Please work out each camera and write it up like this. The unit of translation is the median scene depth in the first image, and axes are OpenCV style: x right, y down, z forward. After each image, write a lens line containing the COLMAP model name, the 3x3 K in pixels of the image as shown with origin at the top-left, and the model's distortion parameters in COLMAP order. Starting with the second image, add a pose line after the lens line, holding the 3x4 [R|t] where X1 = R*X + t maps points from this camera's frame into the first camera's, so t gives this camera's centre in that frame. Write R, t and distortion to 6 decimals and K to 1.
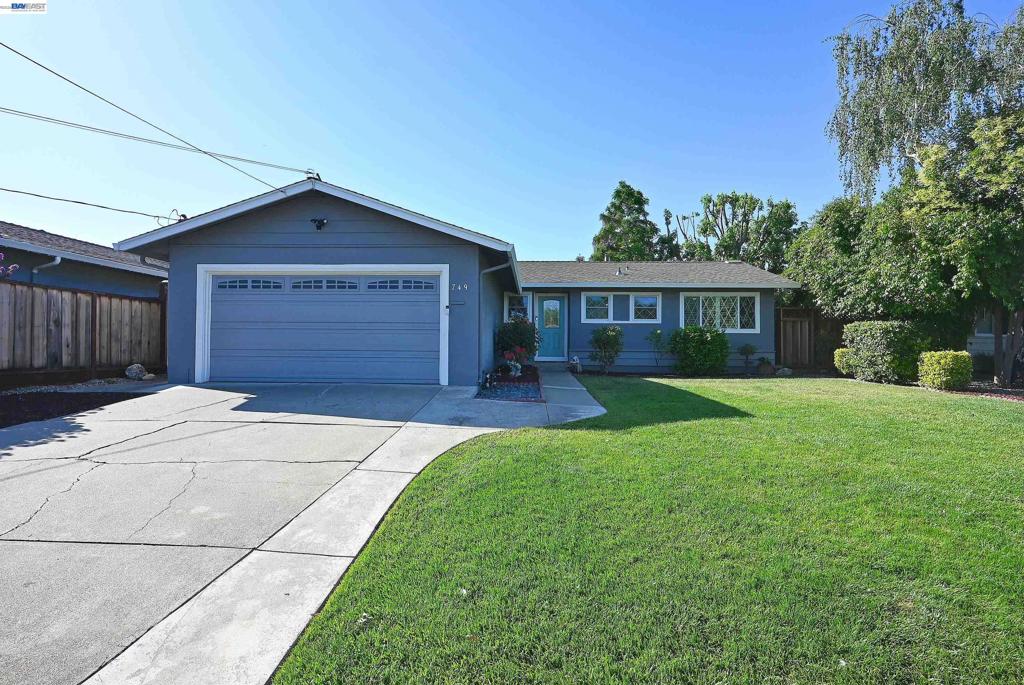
lens RADIAL K [[511.6, 0, 510.2], [0, 511.6, 344.4], [0, 0, 1]] dist [-0.007475, 0.000641]
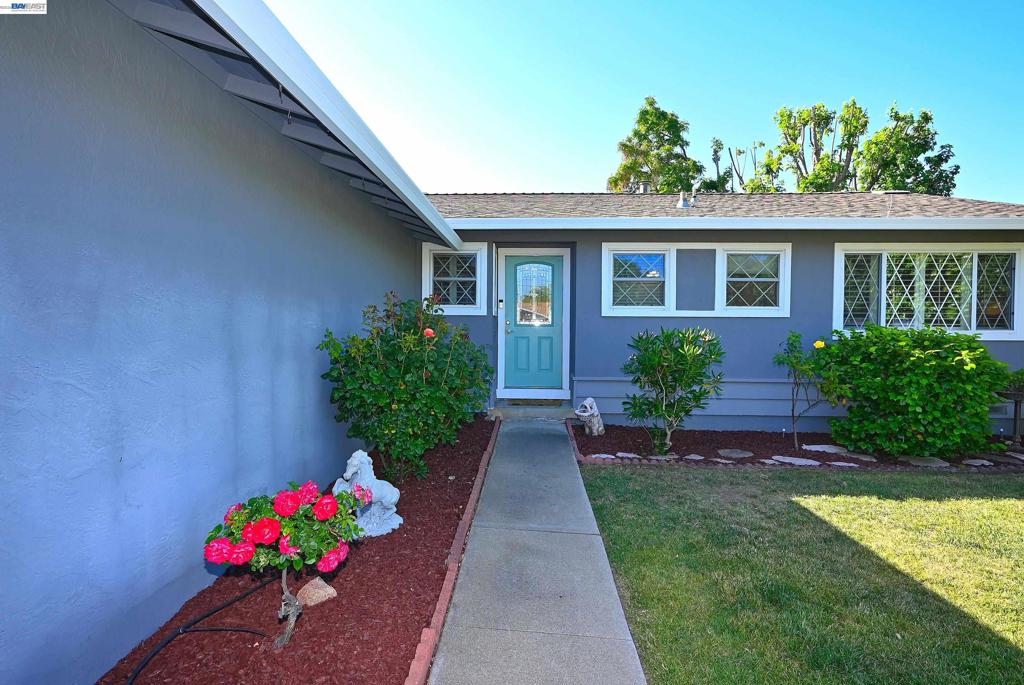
lens RADIAL K [[511.6, 0, 510.2], [0, 511.6, 344.4], [0, 0, 1]] dist [-0.007475, 0.000641]
pose [[0.999995, -0.000957, -0.002997, 0.039971], [0.001090, 0.998994, 0.044825, -0.023613], [0.002951, -0.044828, 0.998990, 0.360153]]
